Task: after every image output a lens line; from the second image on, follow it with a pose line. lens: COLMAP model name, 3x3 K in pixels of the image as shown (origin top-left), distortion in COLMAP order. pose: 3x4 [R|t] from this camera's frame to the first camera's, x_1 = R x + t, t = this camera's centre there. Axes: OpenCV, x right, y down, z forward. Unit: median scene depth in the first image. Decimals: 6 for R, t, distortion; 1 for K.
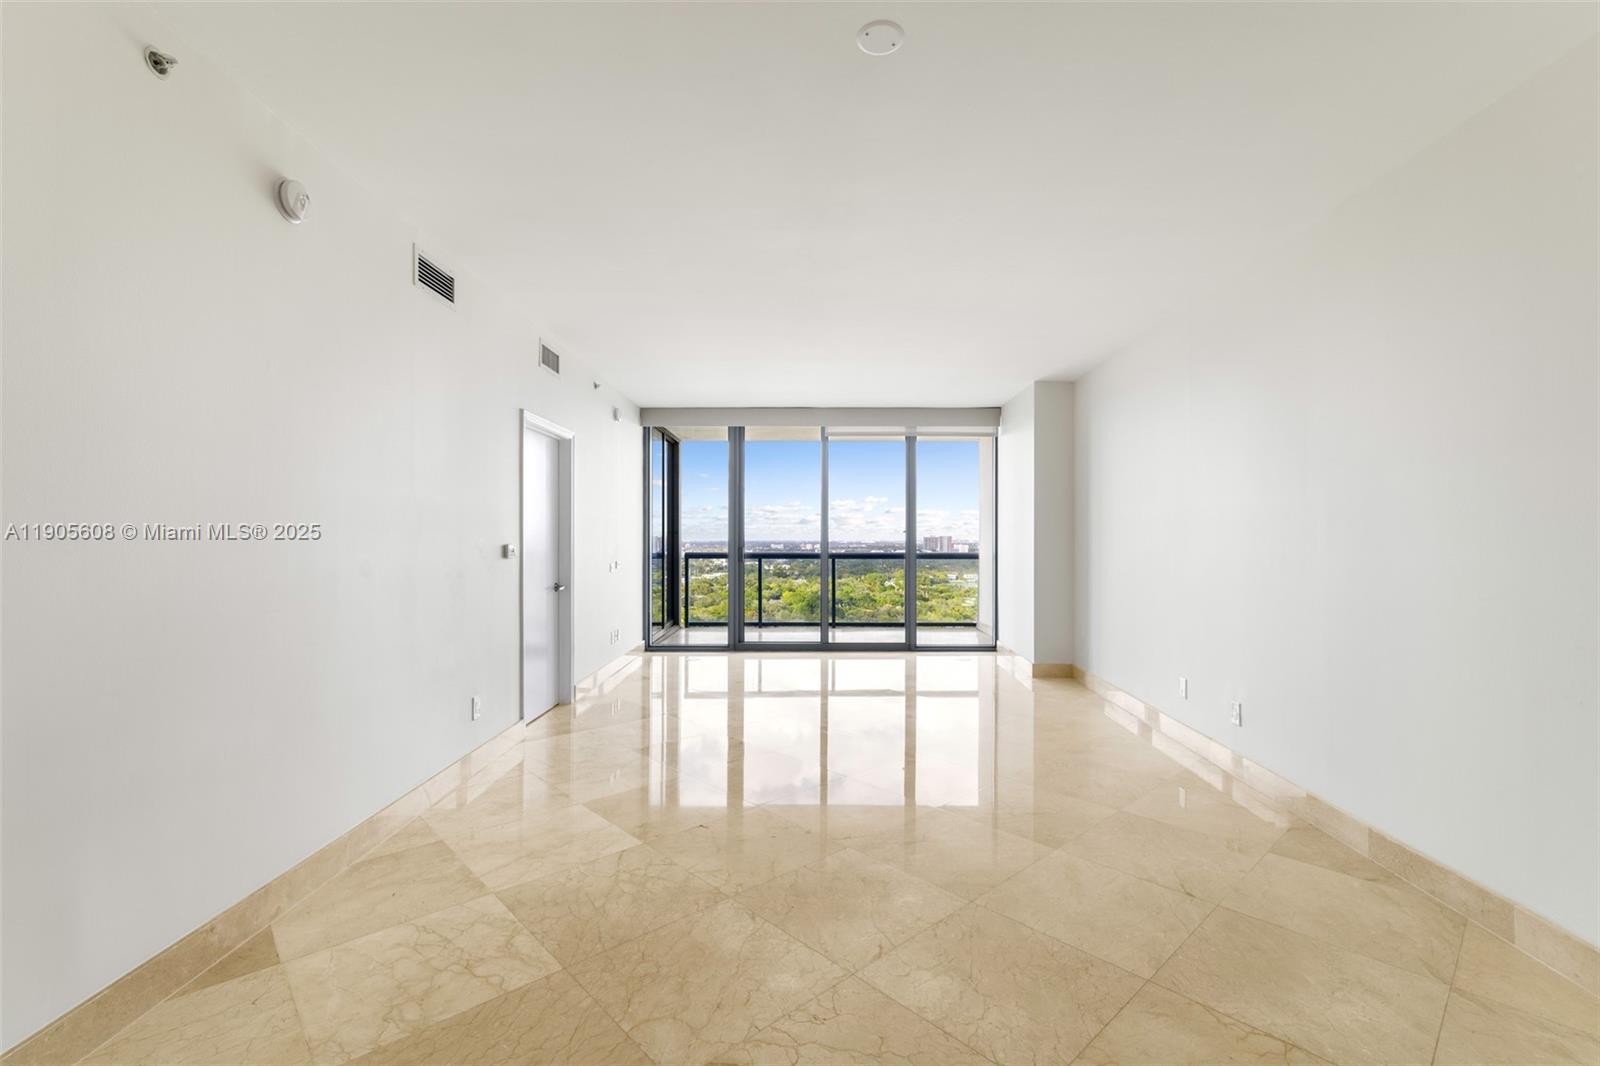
lens RADIAL K [[696.7, 0, 830.2], [0, 696.7, 515.9], [0, 0, 1]] dist [-0.001943, 0.000460]
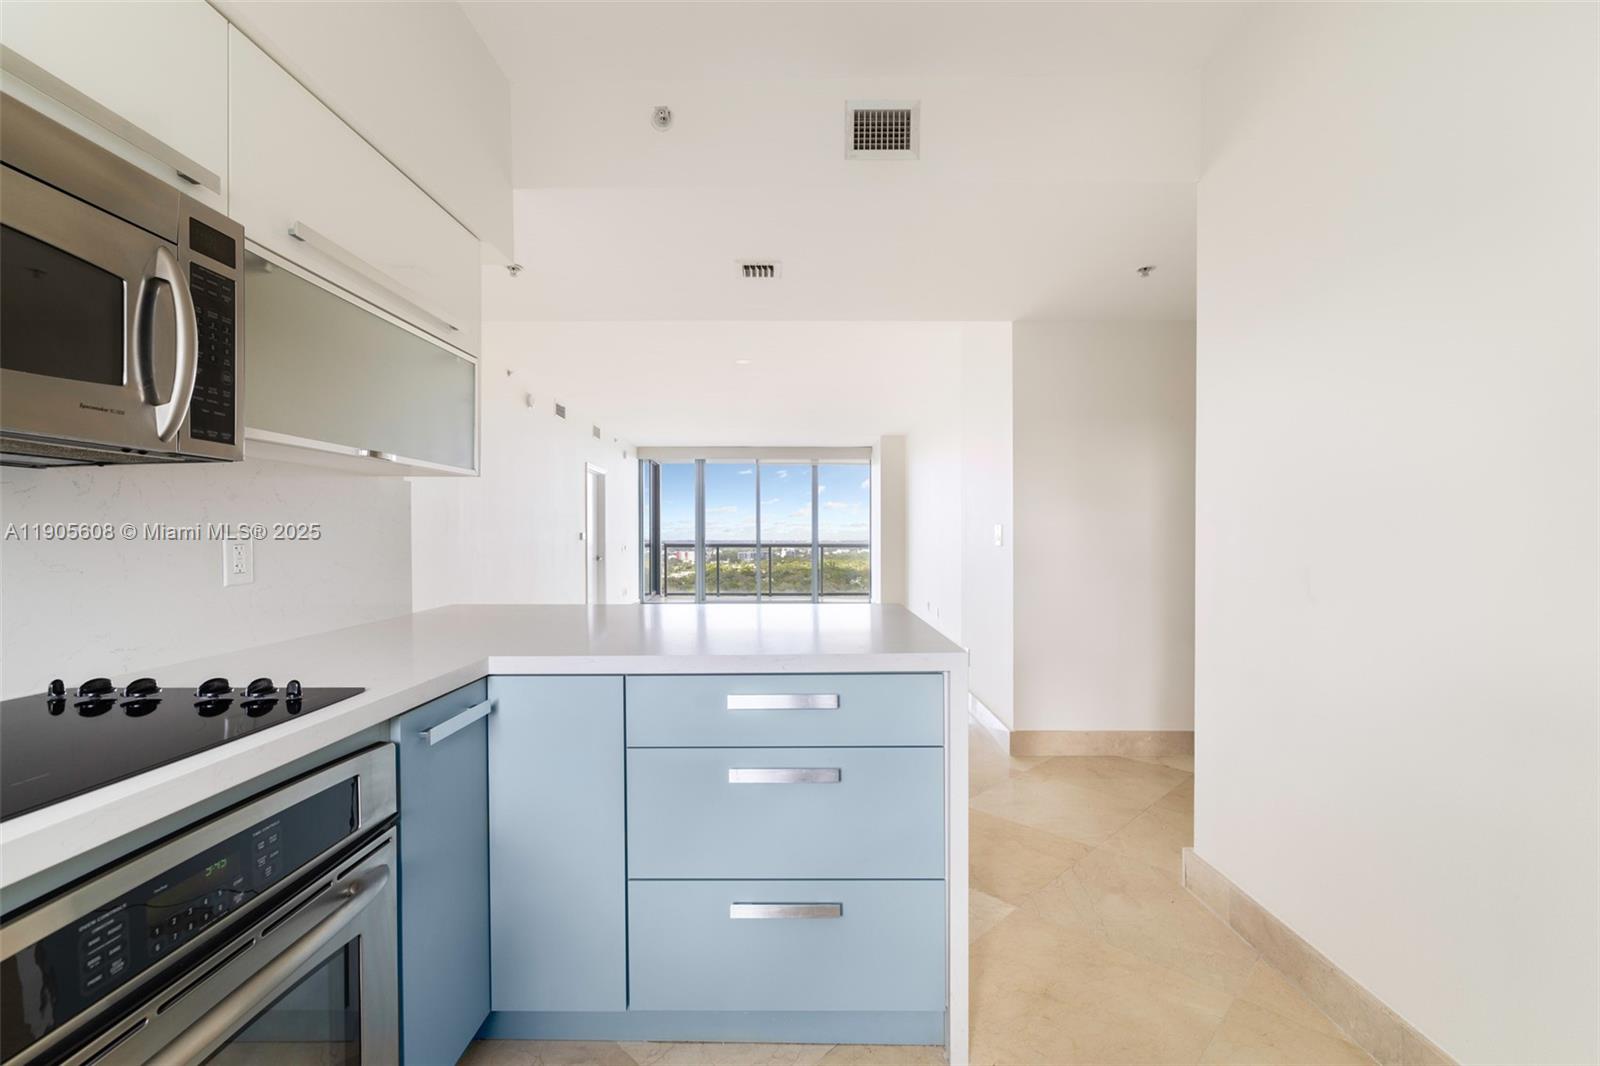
lens RADIAL K [[696.7, 0, 800.4], [0, 696.7, 538.3], [0, 0, 1]] dist [-0.001943, 0.000460]
pose [[0.999989, 0.003812, 0.002739, 0.074791], [-0.003899, 0.999461, 0.032581, -0.004986], [-0.002613, -0.032591, 0.999465, -0.486328]]
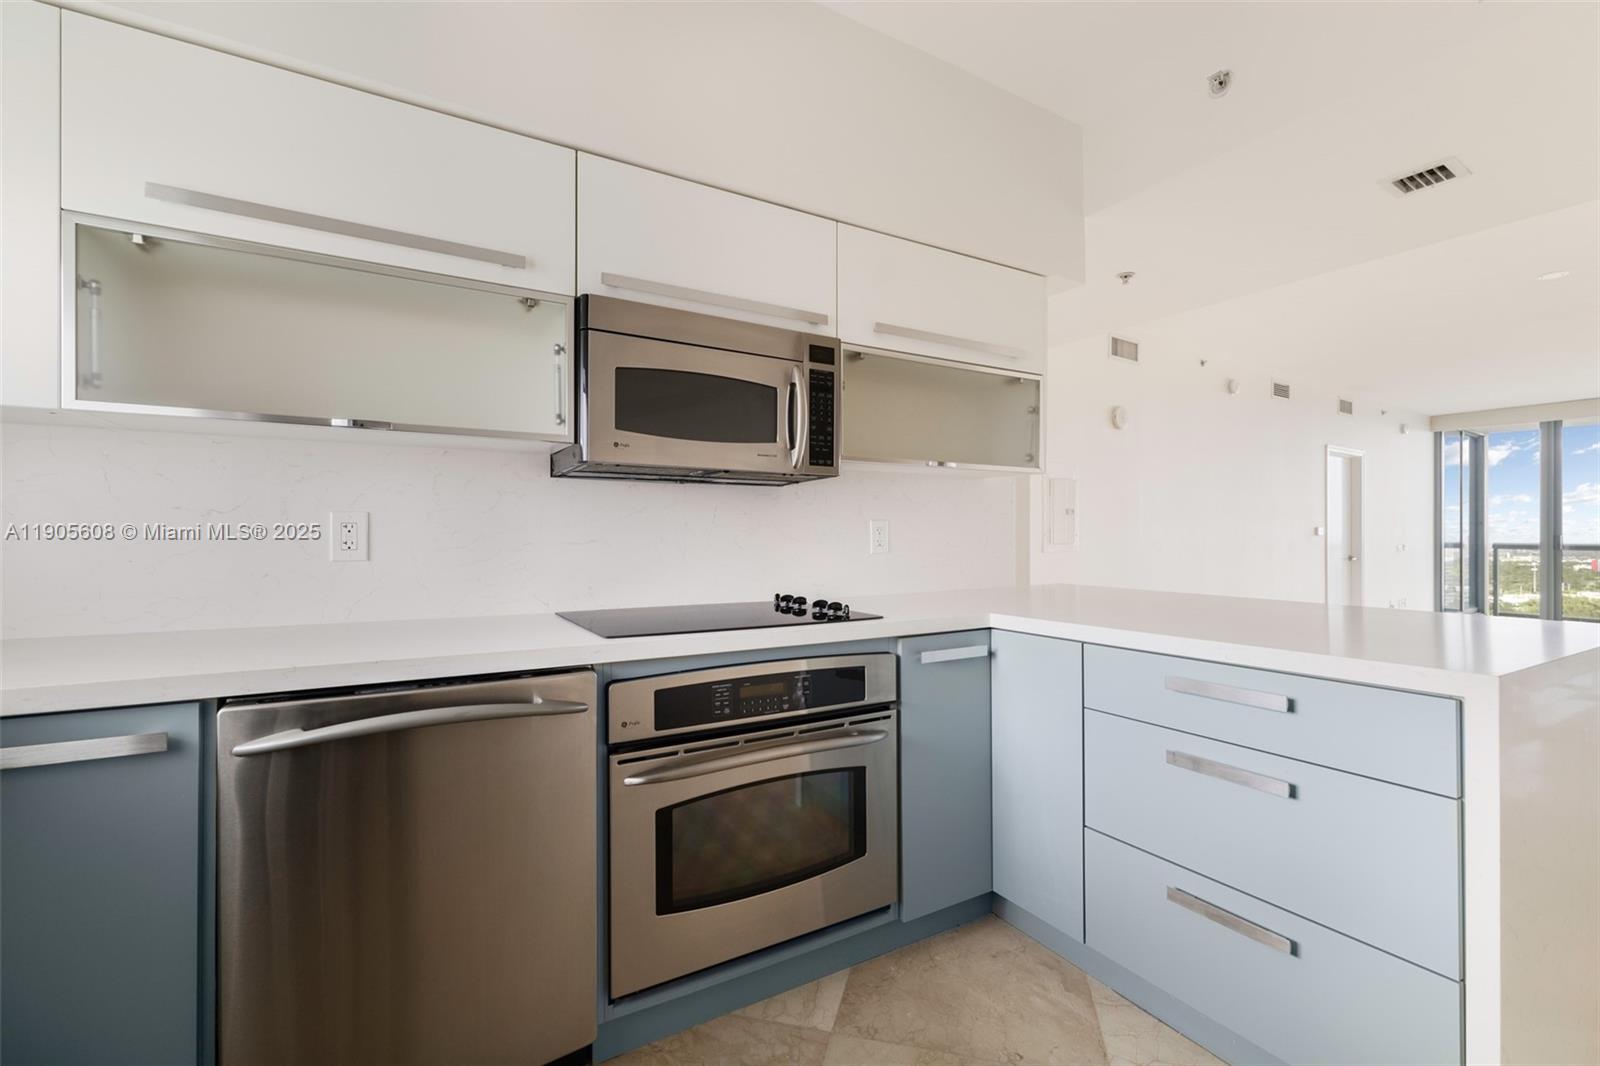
lens RADIAL K [[696.7, 0, 792.6], [0, 696.7, 533.4], [0, 0, 1]] dist [-0.001943, 0.000460]
pose [[0.515005, 0.008617, -0.857144, 0.164653], [0.017563, 0.999633, 0.020602, -0.000747], [0.857007, -0.025665, 0.514665, -0.482918]]
